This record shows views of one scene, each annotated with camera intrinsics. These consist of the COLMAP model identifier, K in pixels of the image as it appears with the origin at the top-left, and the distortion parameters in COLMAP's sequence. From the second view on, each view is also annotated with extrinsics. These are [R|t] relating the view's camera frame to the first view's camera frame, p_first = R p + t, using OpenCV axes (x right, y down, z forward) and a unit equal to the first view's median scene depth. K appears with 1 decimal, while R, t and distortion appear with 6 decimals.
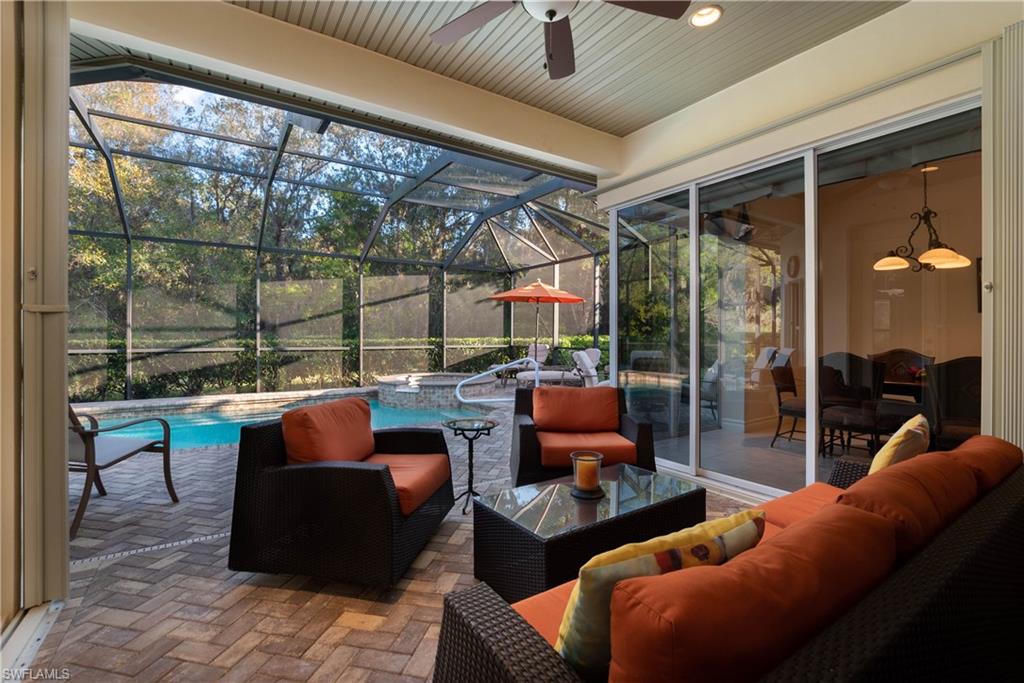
lens RADIAL K [[458.5, 0, 509.5], [0, 458.5, 336.9], [0, 0, 1]] dist [-0.014574, 0.000023]
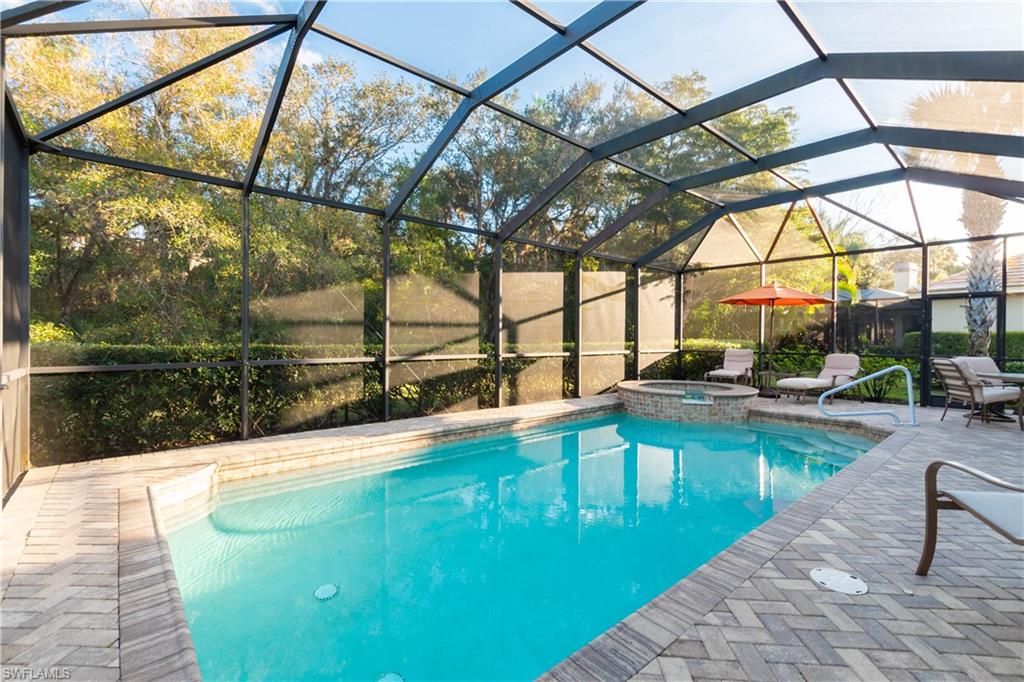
lens RADIAL K [[458.5, 0, 509.5], [0, 458.5, 336.4], [0, 0, 1]] dist [-0.014574, 0.000023]
pose [[0.990457, 0.003416, 0.137783, -0.614470], [-0.003058, 0.999991, -0.002816, -0.005272], [-0.137792, 0.002368, 0.990458, 0.153299]]
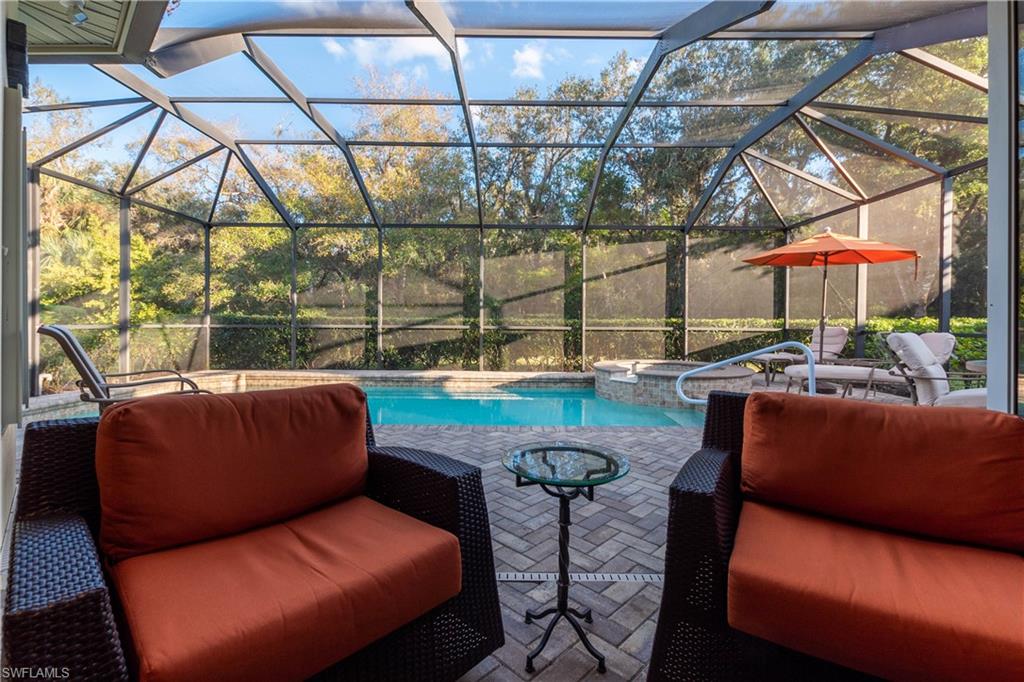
lens RADIAL K [[452.4, 0, 507.4], [0, 452.4, 323.3], [0, 0, 1]] dist [0.000718, 0.000165]
pose [[0.835490, 0.006479, -0.549467, 0.037157], [-0.007823, 0.999969, -0.000104, 0.017265], [0.549450, 0.004386, 0.835515, 0.194967]]
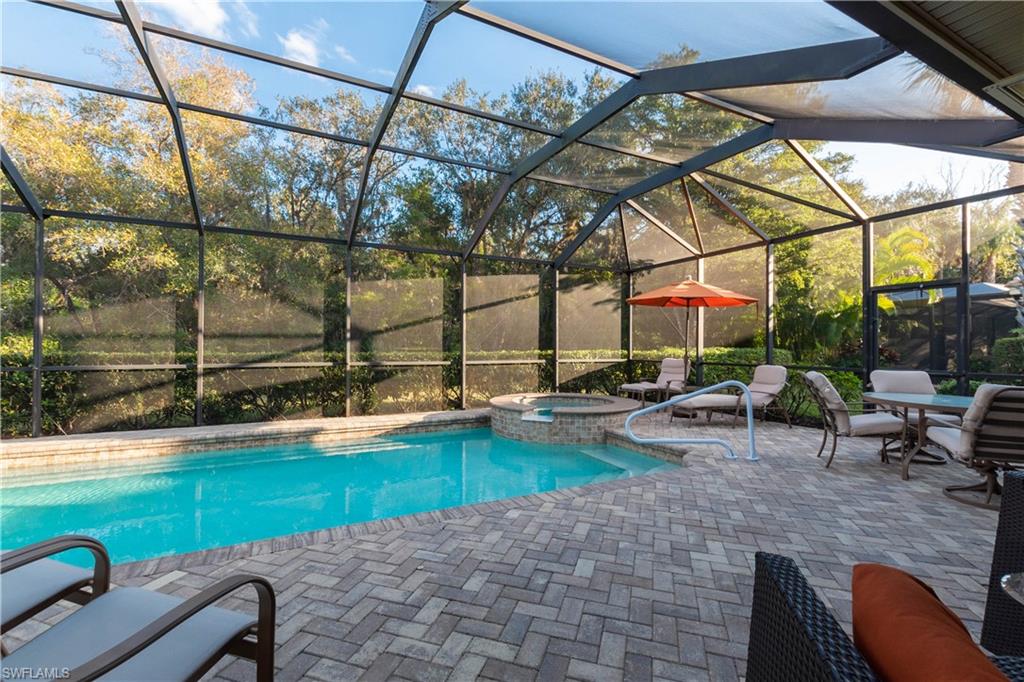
lens RADIAL K [[452.9, 0, 512.0], [0, 452.9, 341.0], [0, 0, 1]] dist [-0.001853, -0.000297]
pose [[0.994810, 0.000280, -0.101751, -0.163434], [-0.001881, 0.999876, -0.015639, -0.001957], [0.101734, 0.015749, 0.994687, 0.204244]]
